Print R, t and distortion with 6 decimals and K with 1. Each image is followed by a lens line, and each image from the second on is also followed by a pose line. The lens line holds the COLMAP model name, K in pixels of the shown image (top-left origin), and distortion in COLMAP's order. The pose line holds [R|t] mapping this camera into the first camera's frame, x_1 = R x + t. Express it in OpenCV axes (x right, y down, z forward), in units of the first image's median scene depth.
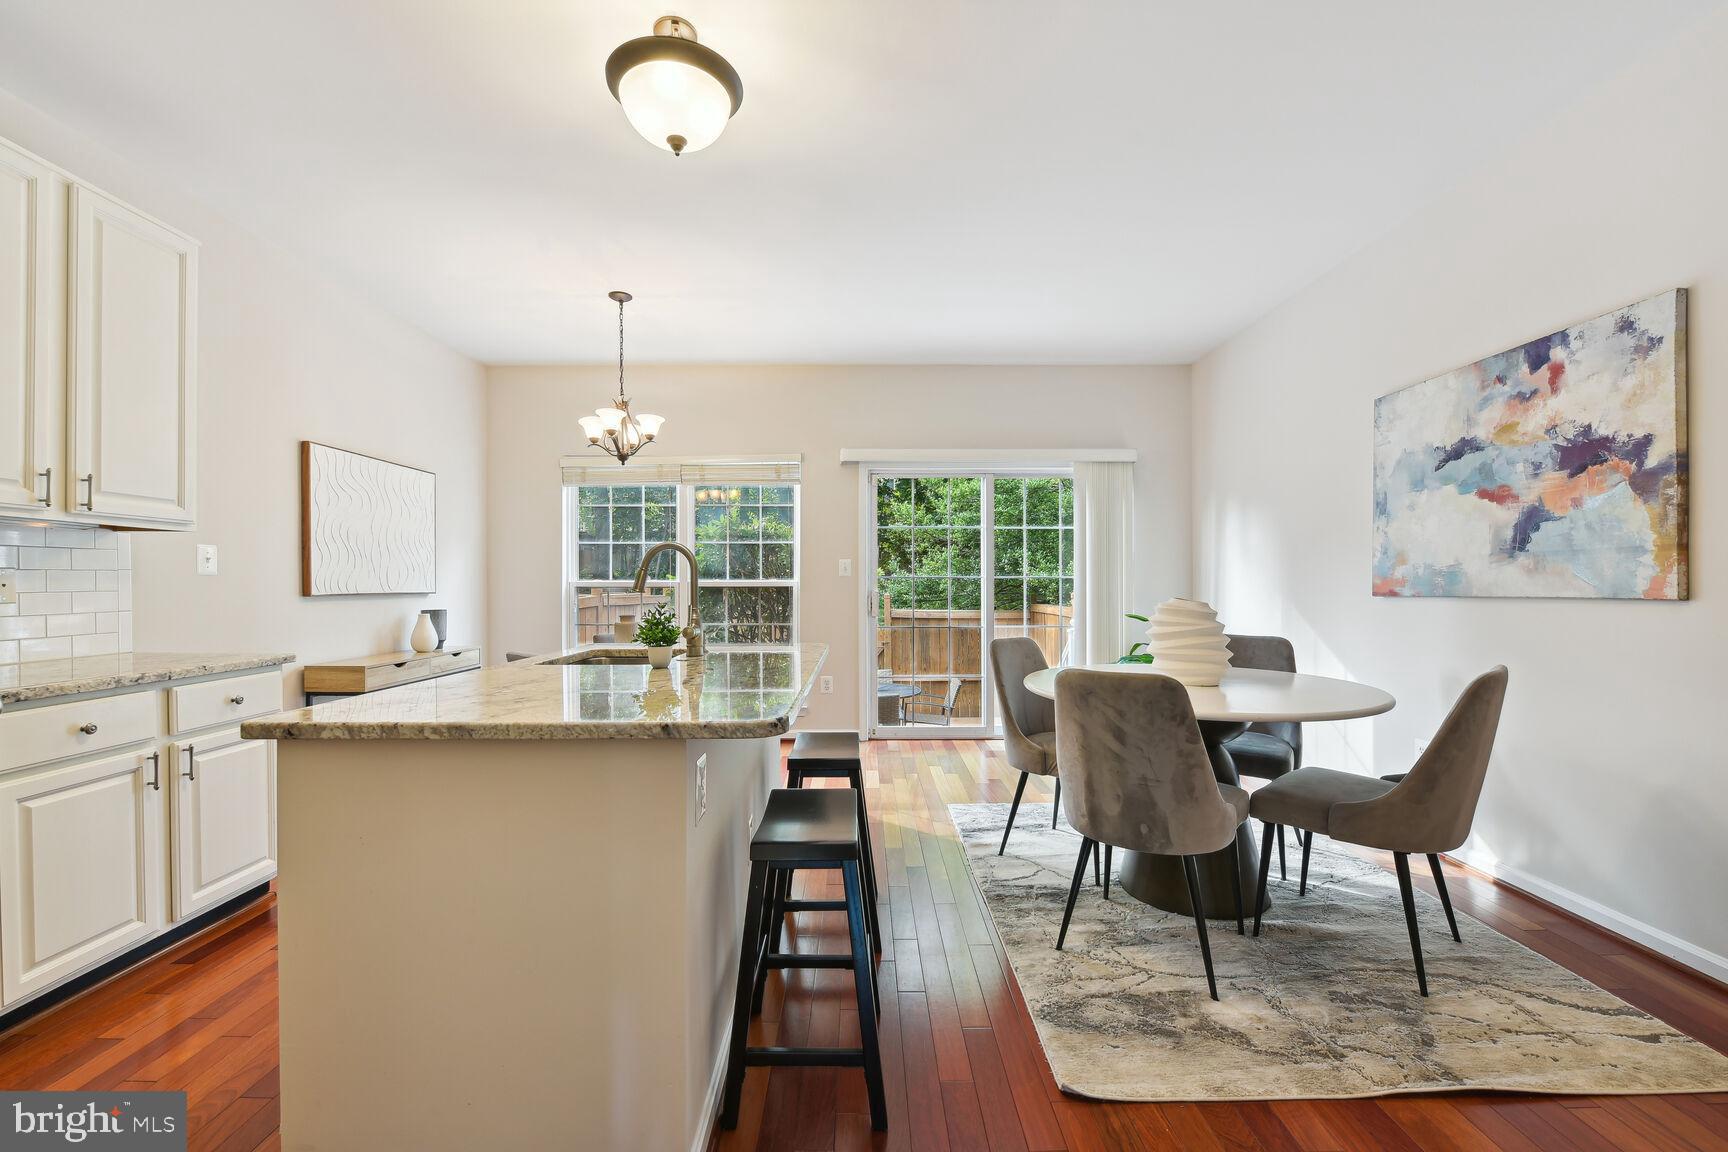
lens RADIAL K [[697.5, 0, 858.4], [0, 697.5, 585.4], [0, 0, 1]] dist [-0.008653, -0.000361]
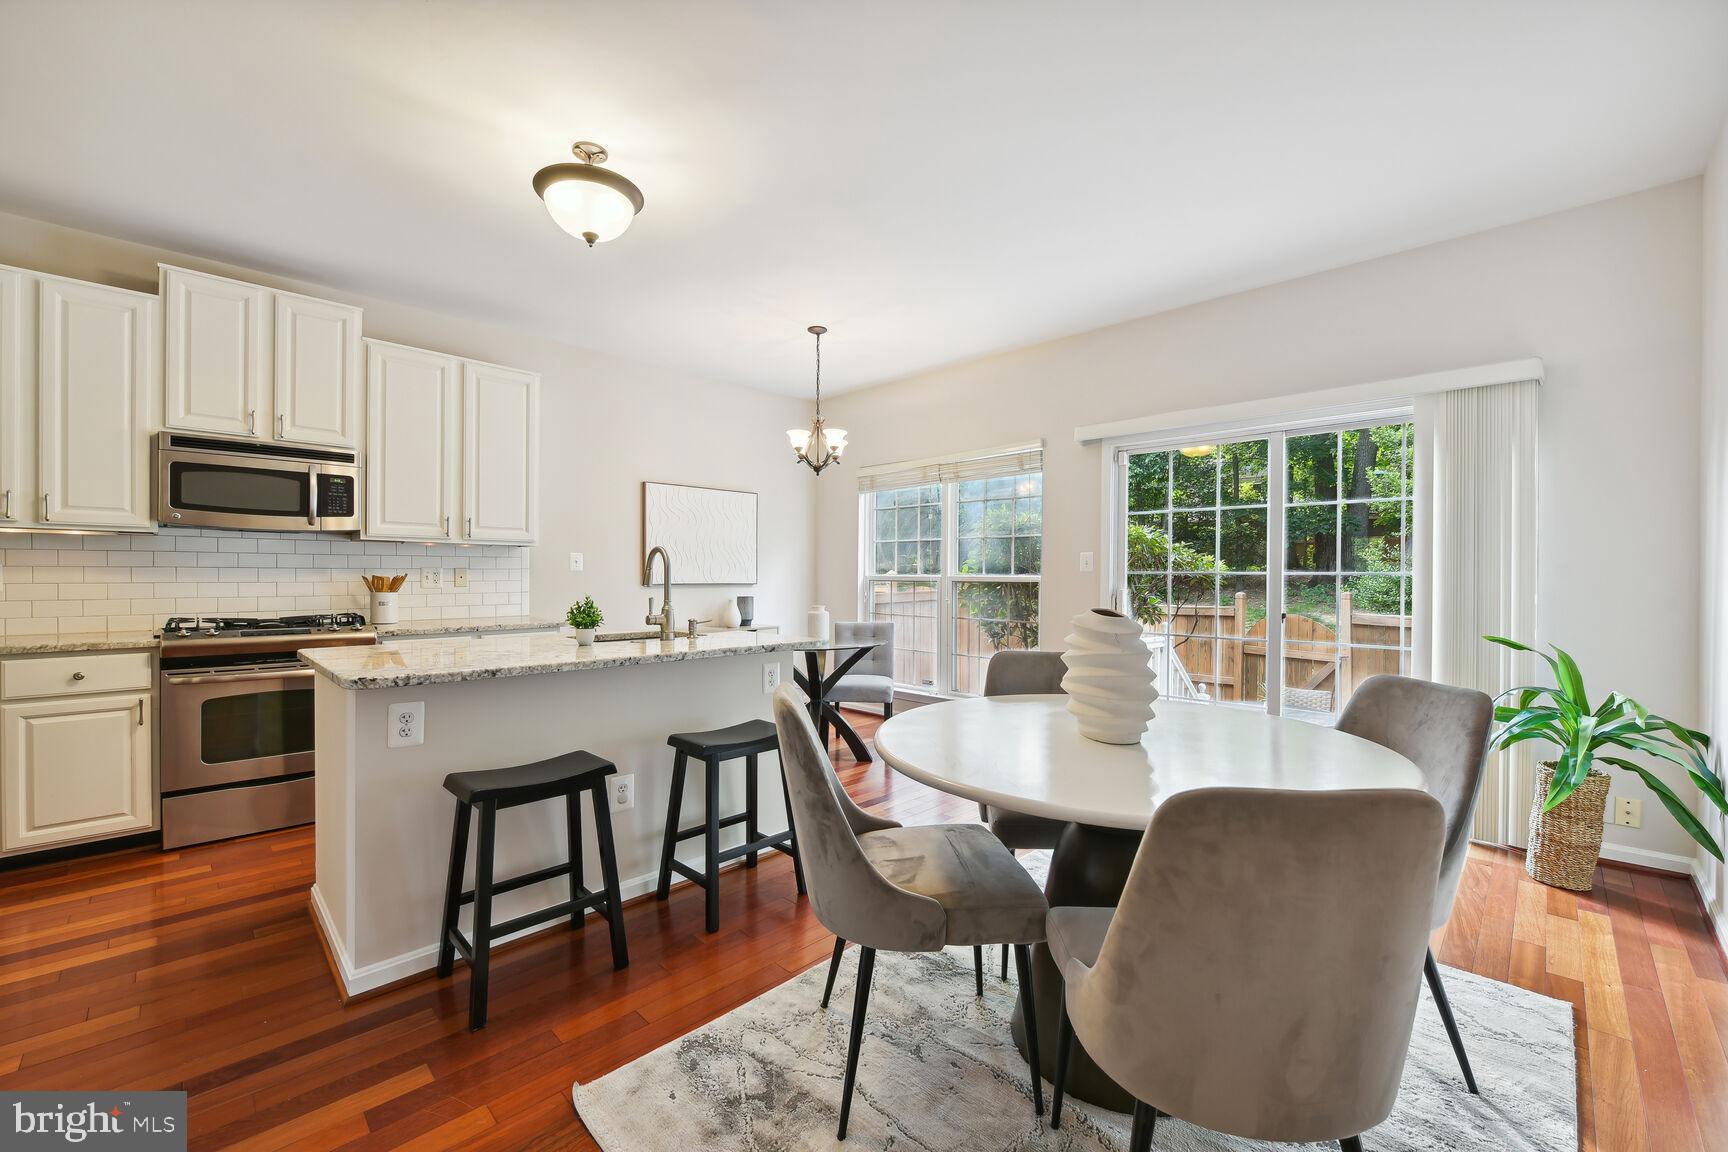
lens RADIAL K [[691.3, 0, 855.6], [0, 691.3, 579.3], [0, 0, 1]] dist [-0.008226, -0.000102]
pose [[0.706591, 0.009901, -0.707553, 0.780267], [-0.007665, 0.999951, 0.006339, -0.013112], [0.707580, 0.000944, 0.706632, 0.356102]]
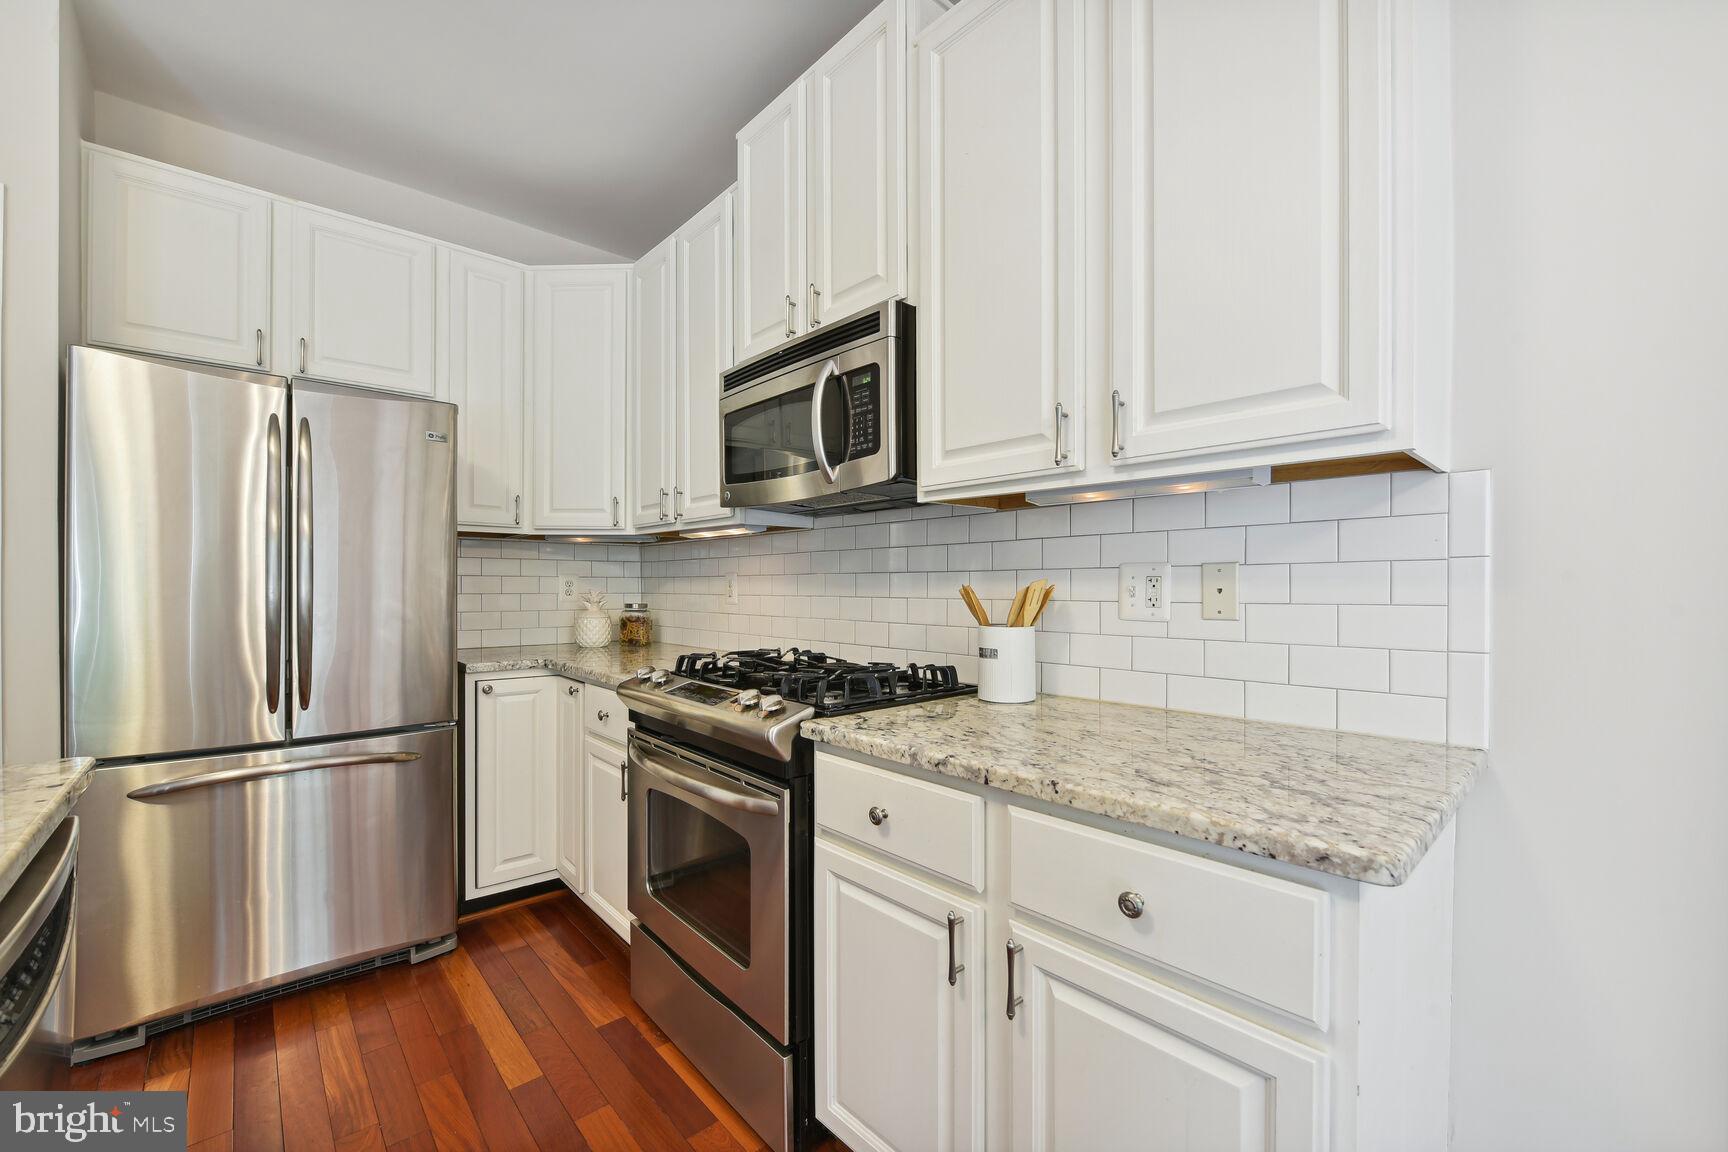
lens RADIAL K [[697.5, 0, 858.4], [0, 697.5, 585.4], [0, 0, 1]] dist [-0.008653, -0.000361]
pose [[-0.743679, 0.001805, -0.668535, -0.492101], [-0.001438, 0.999990, 0.004299, -0.006398], [0.668536, 0.004158, -0.743669, 1.074607]]
